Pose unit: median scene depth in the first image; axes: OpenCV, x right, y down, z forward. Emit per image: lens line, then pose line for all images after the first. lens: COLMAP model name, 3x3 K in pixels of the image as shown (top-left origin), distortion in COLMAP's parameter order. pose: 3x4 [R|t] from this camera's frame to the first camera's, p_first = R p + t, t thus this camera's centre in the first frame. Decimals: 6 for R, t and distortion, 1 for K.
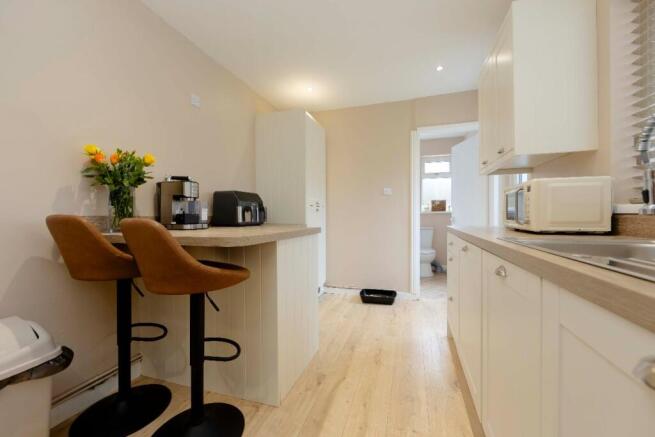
lens RADIAL K [[260.2, 0, 333.1], [0, 260.2, 215.8], [0, 0, 1]] dist [0.002442, 0.000190]
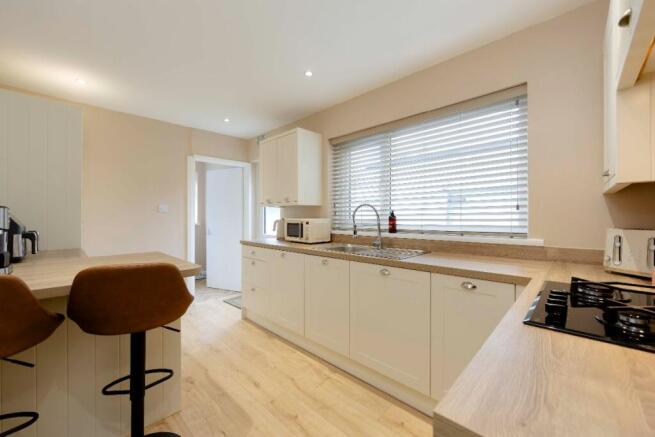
lens RADIAL K [[260.2, 0, 330.3], [0, 260.2, 220.8], [0, 0, 1]] dist [0.002442, 0.000190]
pose [[0.456732, 0.000022, 0.889604, -0.804487], [-0.002027, 0.999997, 0.001016, -0.095634], [-0.889602, -0.002267, 0.456731, -0.100002]]
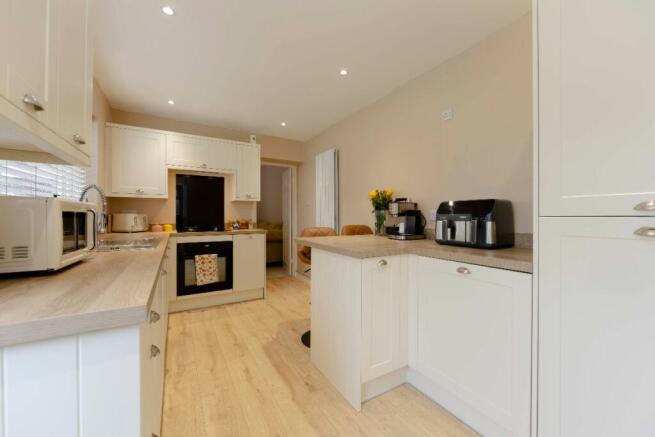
lens RADIAL K [[260.2, 0, 334.3], [0, 260.2, 215.0], [0, 0, 1]] dist [0.002442, 0.000190]
pose [[-0.666532, -0.004648, -0.745462, 0.679146], [-0.003341, 0.999989, -0.003247, -0.067605], [0.745469, 0.000326, -0.666541, 1.779908]]
